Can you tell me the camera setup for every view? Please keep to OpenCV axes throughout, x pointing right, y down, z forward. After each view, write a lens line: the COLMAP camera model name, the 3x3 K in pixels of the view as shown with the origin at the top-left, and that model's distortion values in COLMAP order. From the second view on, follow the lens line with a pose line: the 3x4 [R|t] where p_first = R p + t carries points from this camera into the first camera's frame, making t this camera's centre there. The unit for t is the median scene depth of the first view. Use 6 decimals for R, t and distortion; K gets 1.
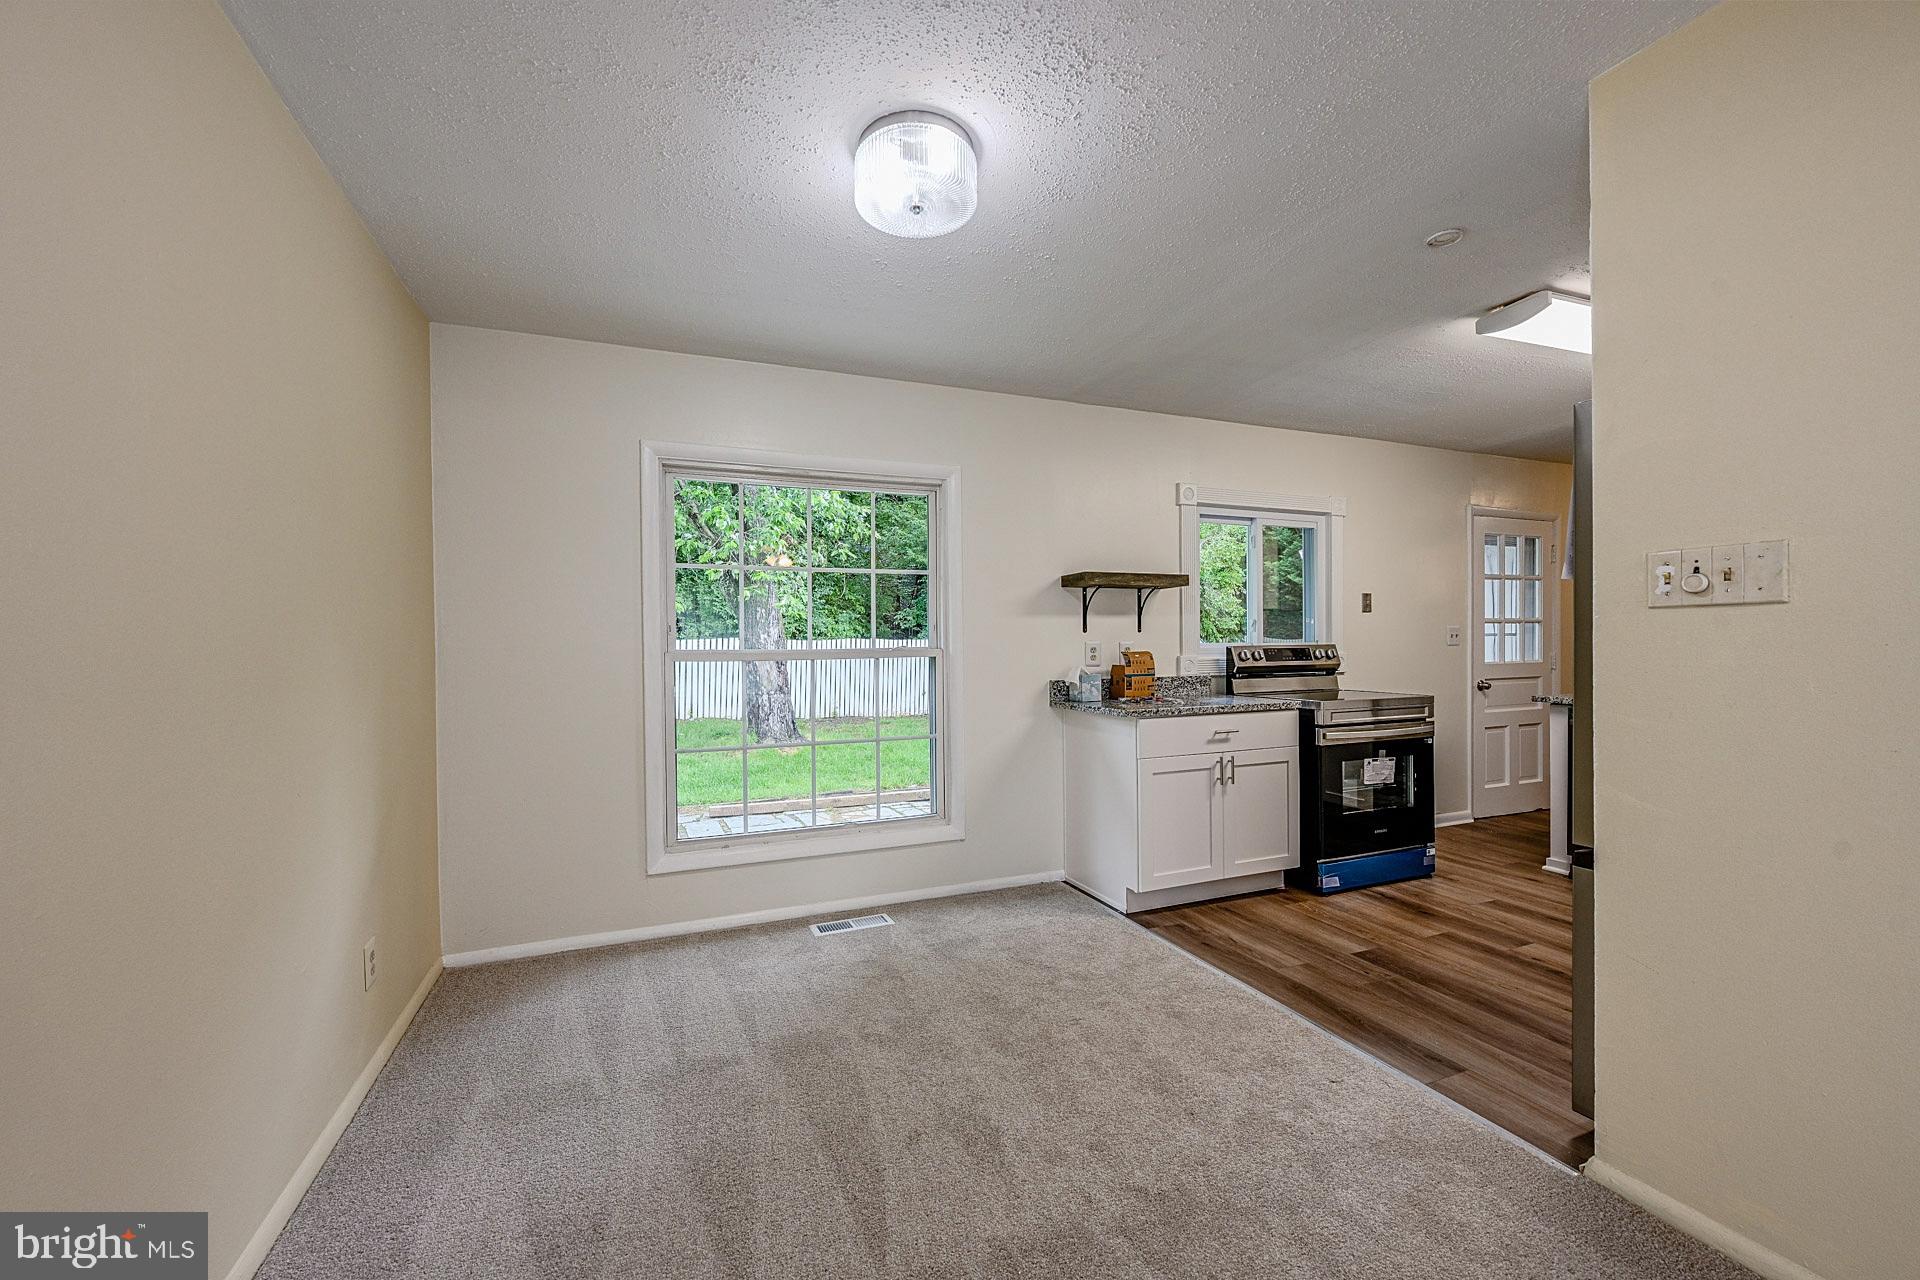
lens RADIAL K [[761.0, 0, 954.5], [0, 761.0, 646.2], [0, 0, 1]] dist [-0.000779, -0.000289]
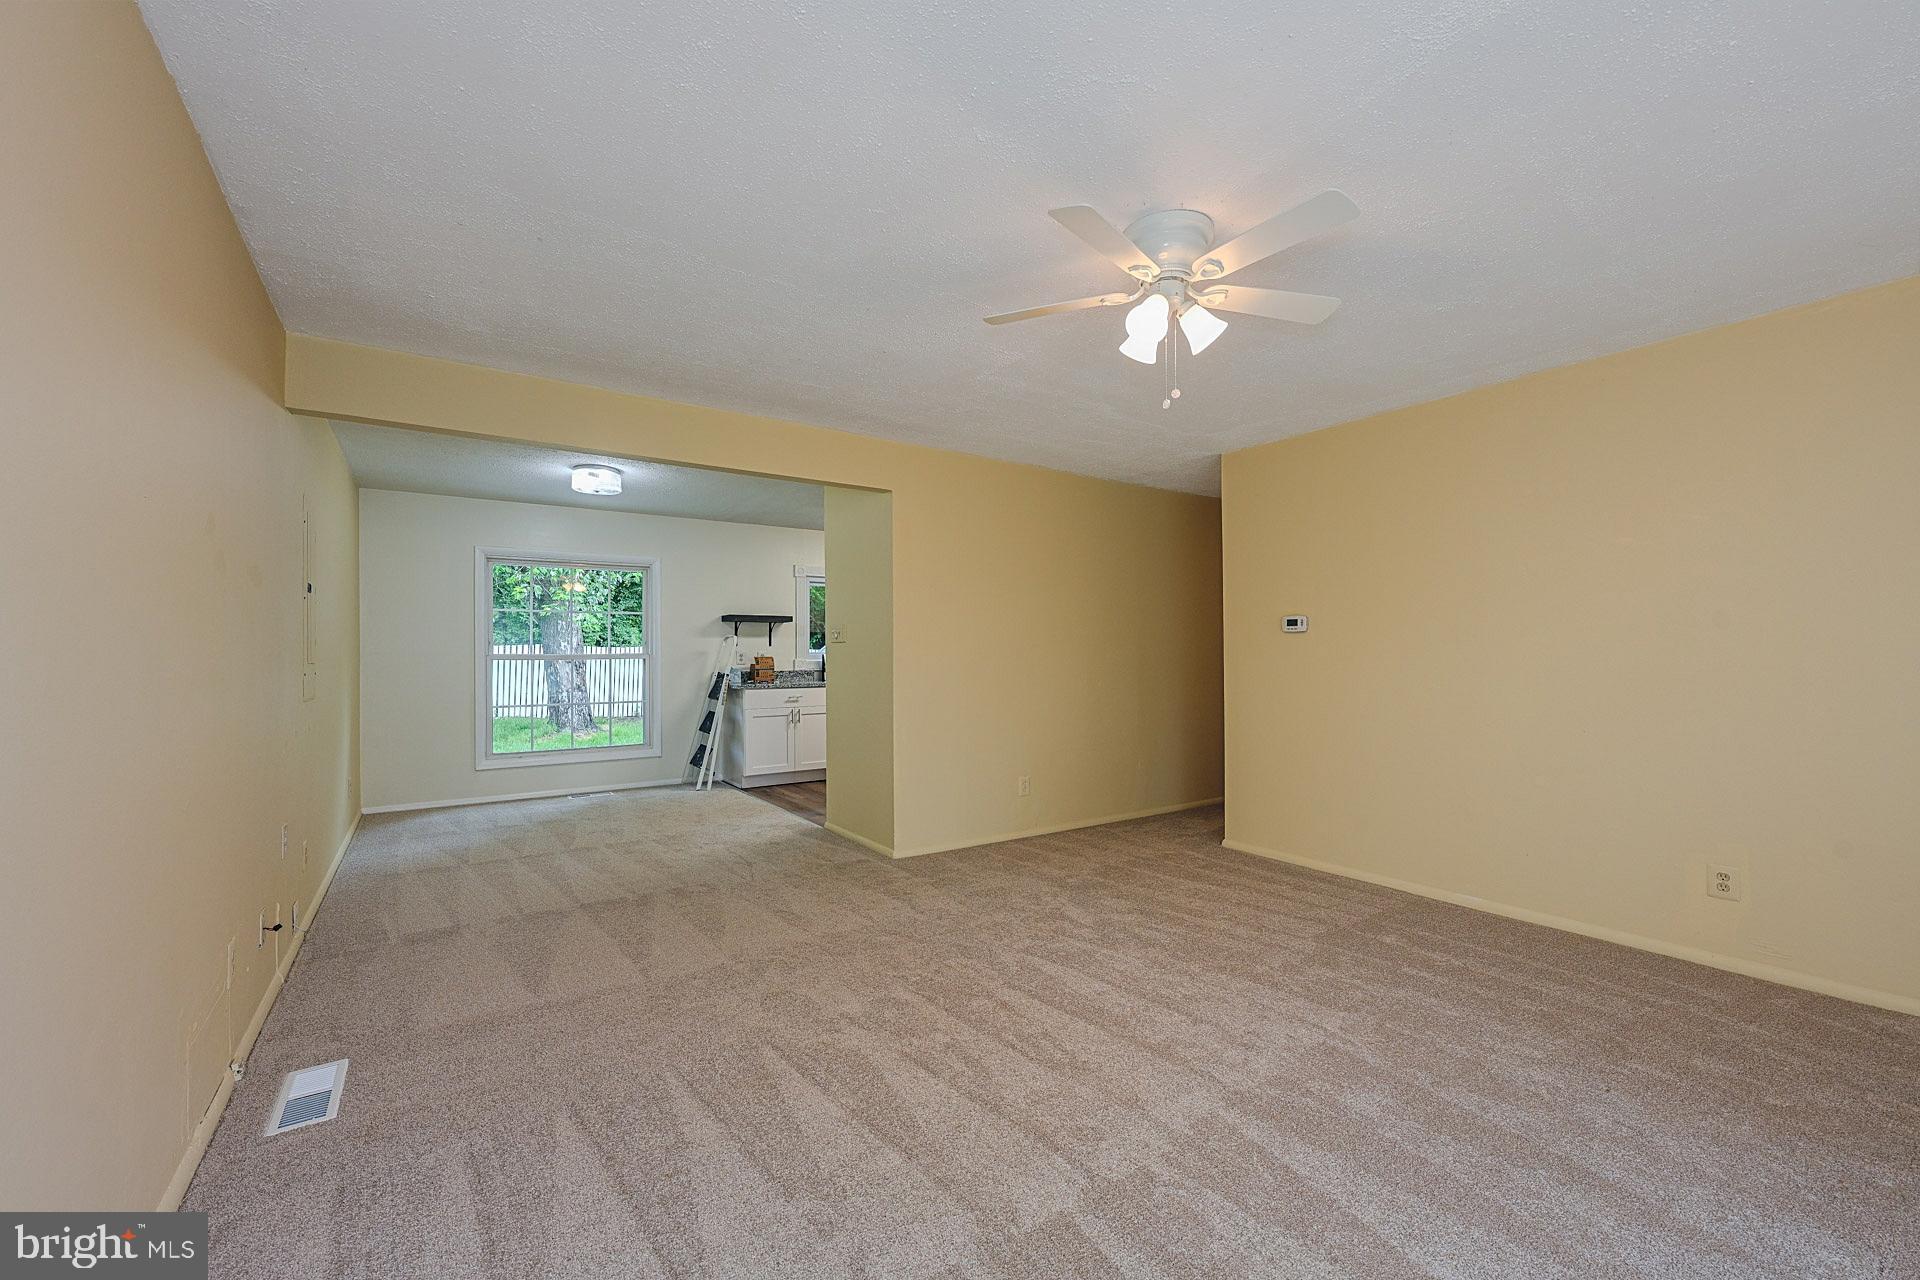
lens RADIAL K [[761.0, 0, 952.1], [0, 761.0, 648.0], [0, 0, 1]] dist [-0.000779, -0.000289]
pose [[0.978598, 0.009007, 0.205585, 0.306314], [-0.007377, 0.999935, -0.008694, -0.001535], [-0.205650, 0.006991, 0.978601, -0.915892]]
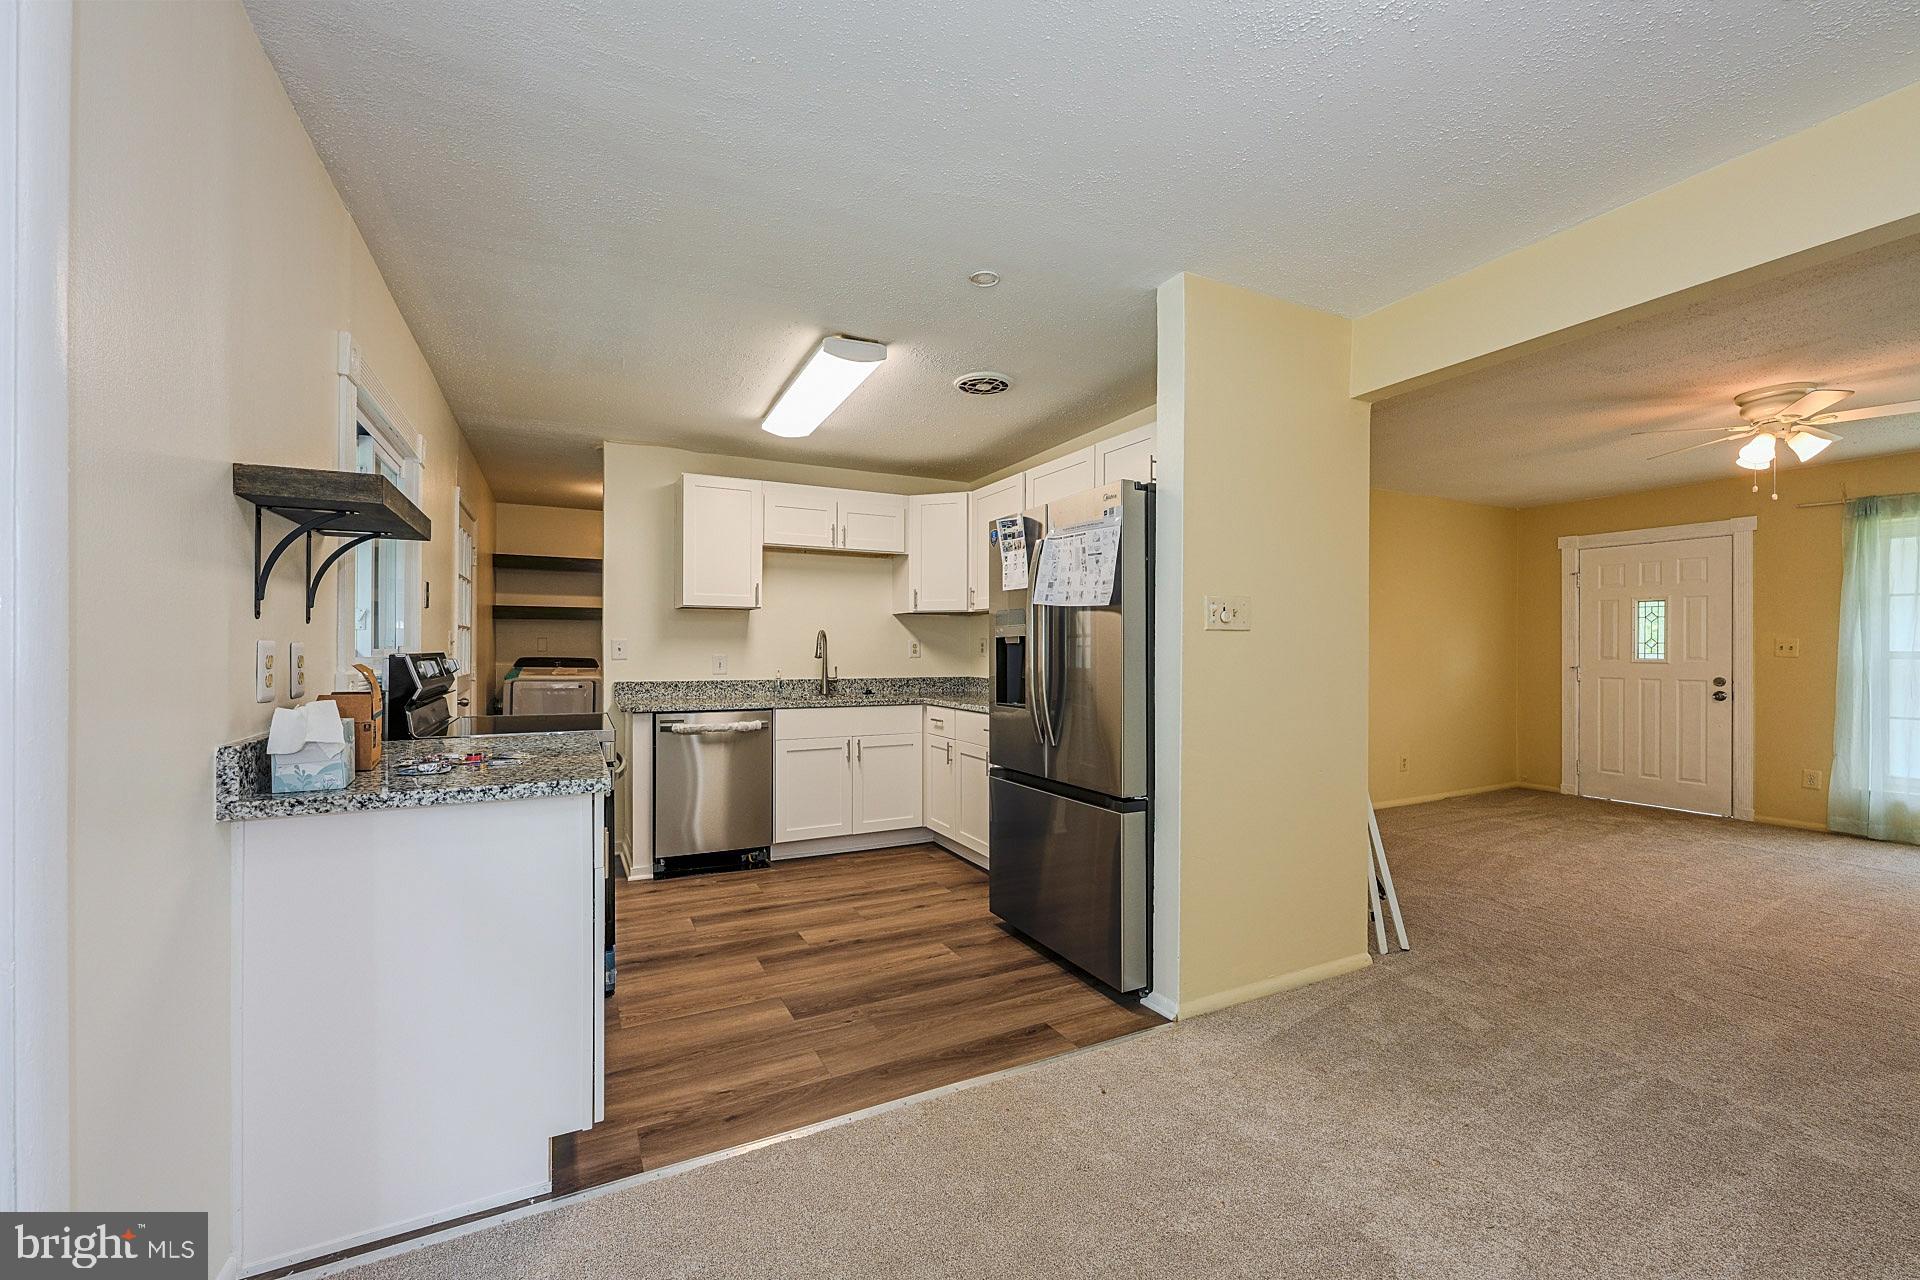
lens RADIAL K [[761.0, 0, 951.8], [0, 761.0, 651.3], [0, 0, 1]] dist [-0.000779, -0.000289]
pose [[-0.081086, 0.008393, 0.996672, -0.253558], [0.000391, 0.999965, -0.008389, 0.003058], [-0.996707, -0.000290, -0.081086, 0.674972]]
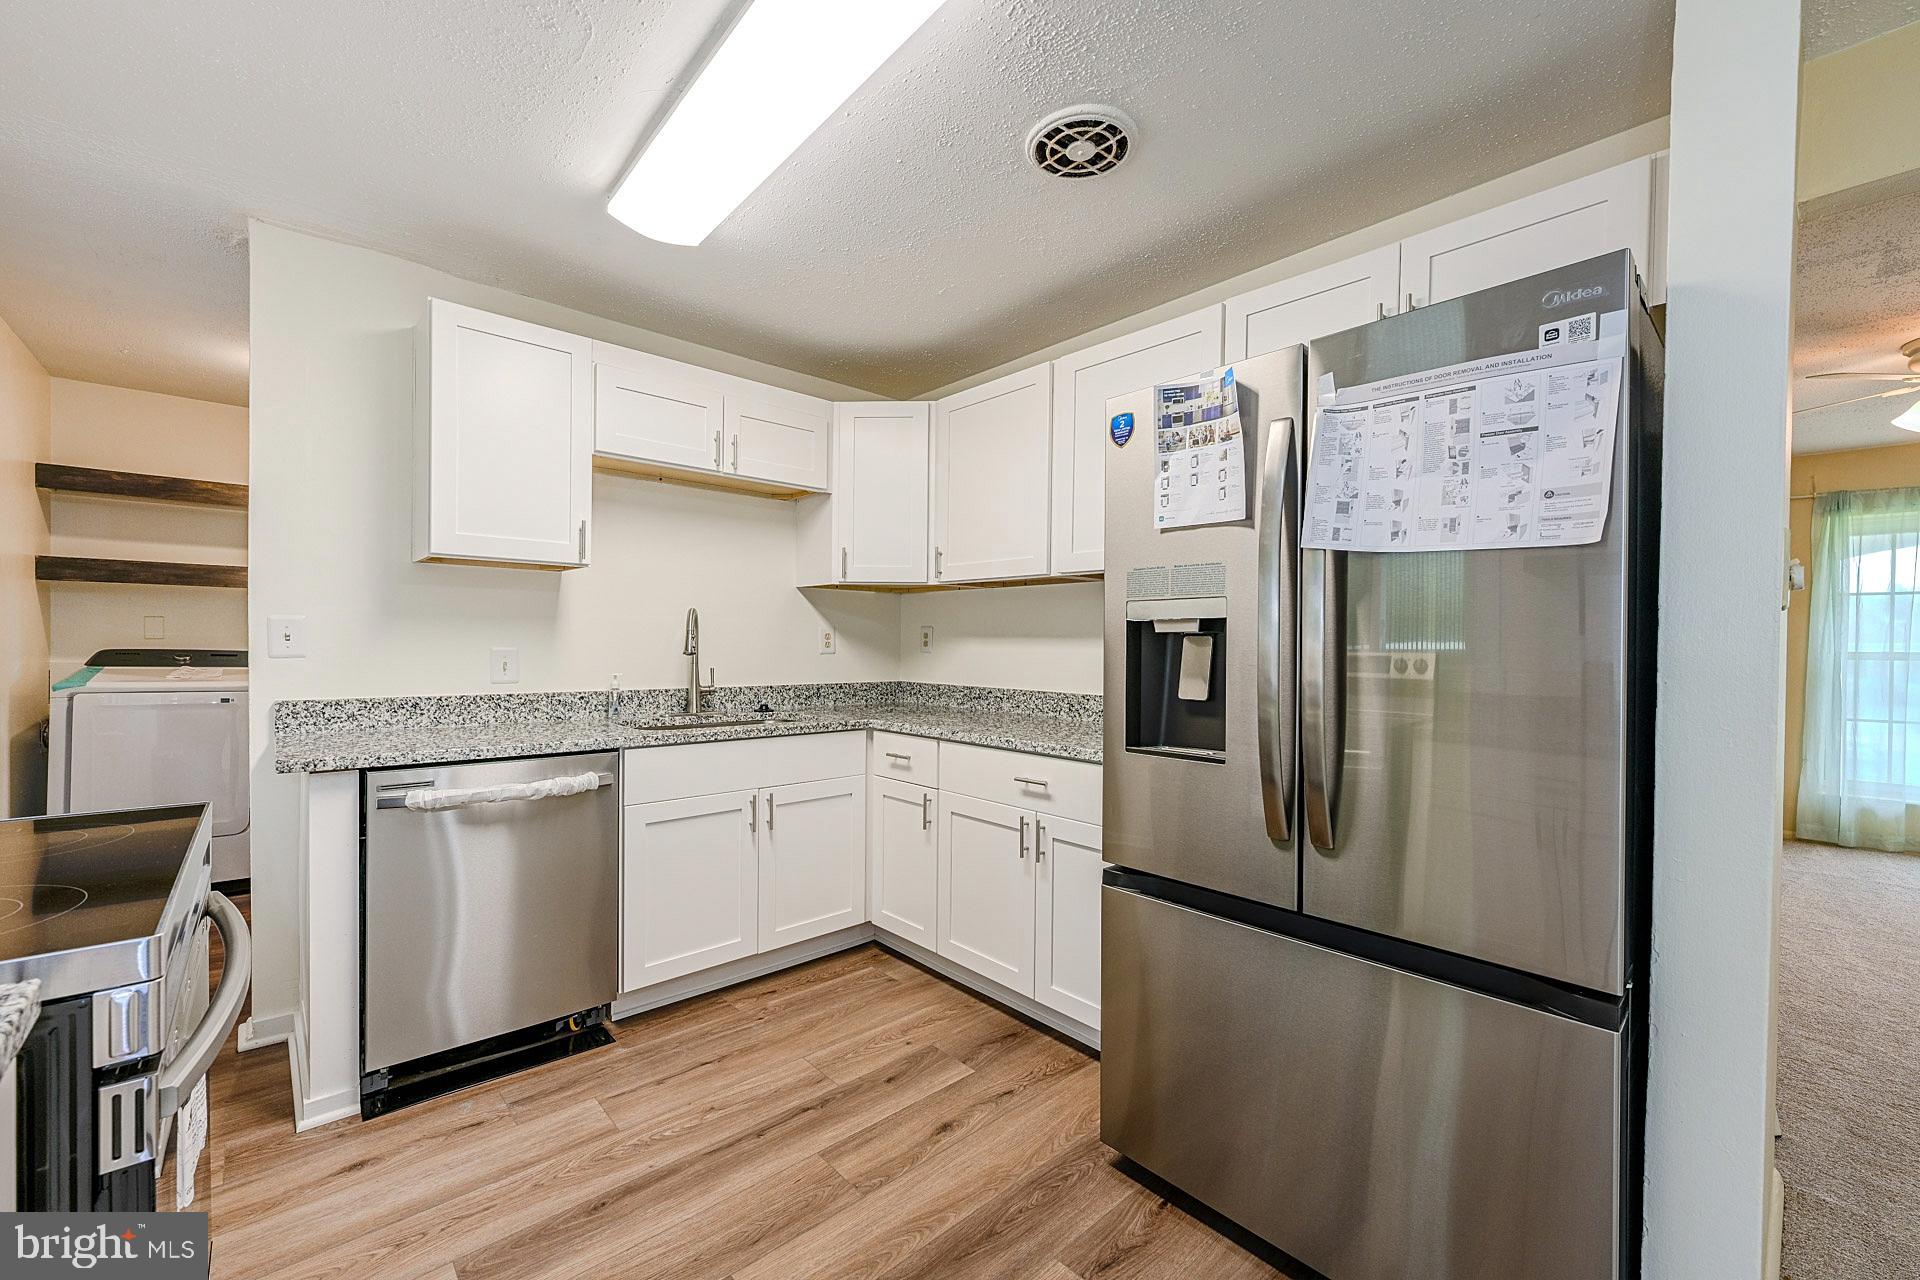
lens RADIAL K [[761.0, 0, 951.7], [0, 761.0, 650.7], [0, 0, 1]] dist [-0.000779, -0.000289]
pose [[-0.343044, -0.002376, 0.939316, 0.208793], [-0.004913, 0.999988, 0.000735, -0.002061], [-0.939307, -0.004363, -0.343051, 0.802634]]
